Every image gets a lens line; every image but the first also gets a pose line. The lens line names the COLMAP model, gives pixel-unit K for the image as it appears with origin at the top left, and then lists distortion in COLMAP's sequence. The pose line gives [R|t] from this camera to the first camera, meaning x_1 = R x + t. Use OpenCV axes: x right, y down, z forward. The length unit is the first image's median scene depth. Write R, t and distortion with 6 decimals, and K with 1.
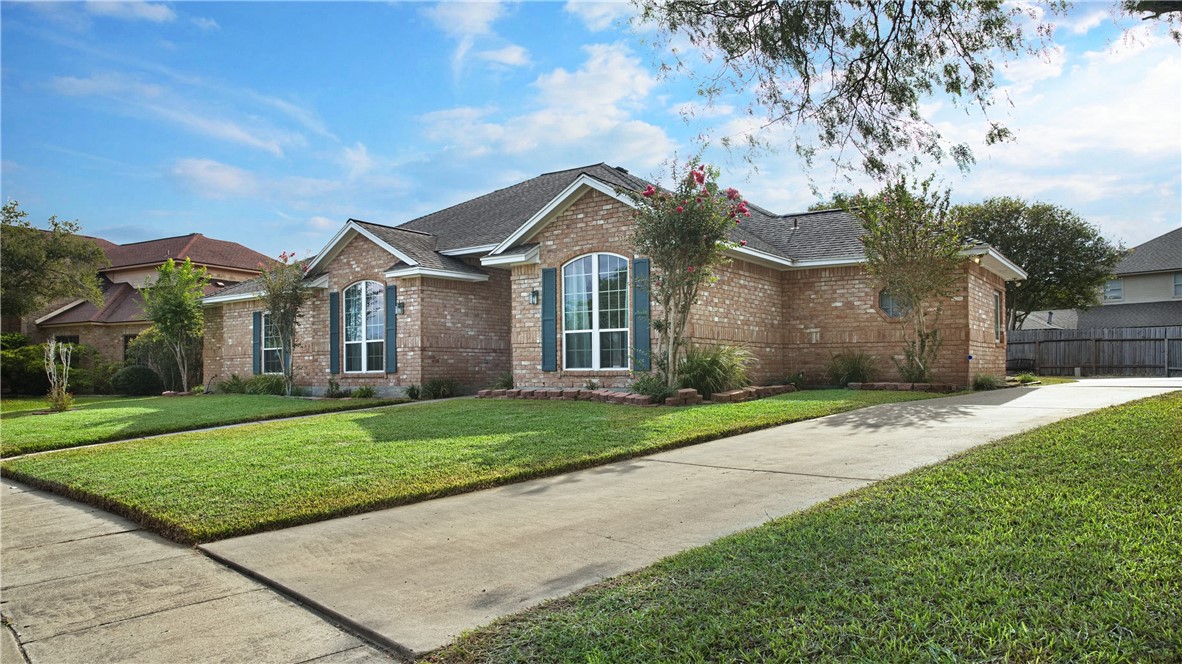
lens RADIAL K [[839.0, 0, 587.1], [0, 839.0, 344.2], [0, 0, 1]] dist [-0.035637, 0.000526]
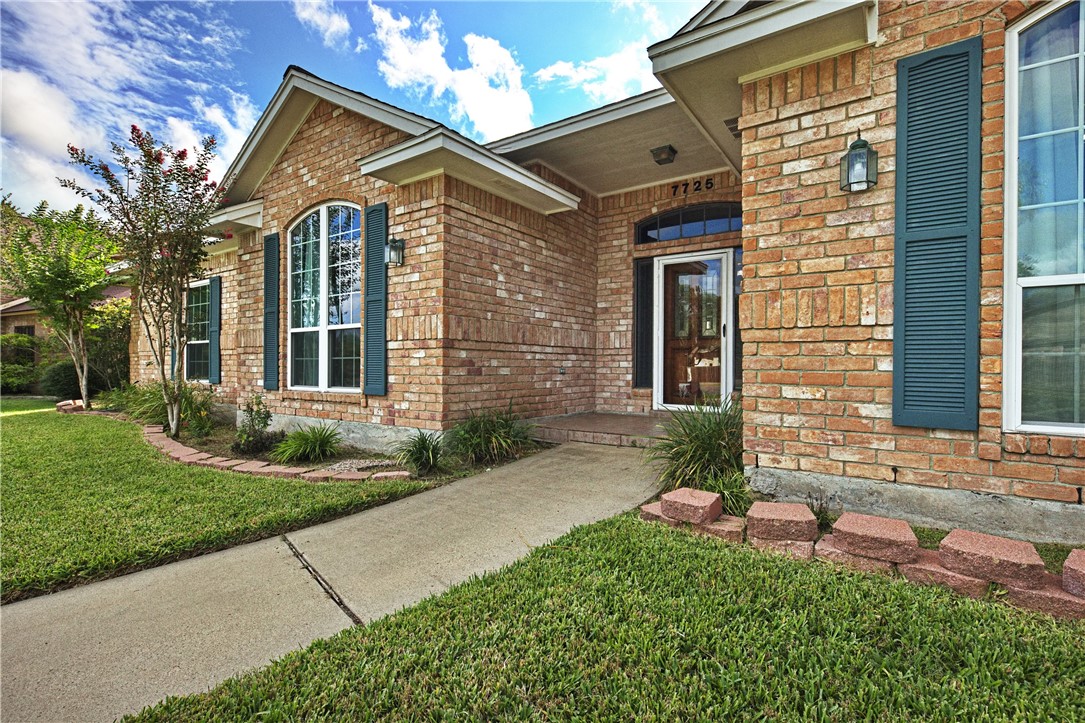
lens RADIAL K [[511.1, 0, 544.1], [0, 511.1, 362.2], [0, 0, 1]] dist [0.012863, -0.000863]
pose [[0.999270, 0.015167, 0.035074, -0.153867], [-0.016163, 0.999470, 0.028268, 0.006825], [-0.034627, -0.028815, 0.998985, 0.727546]]
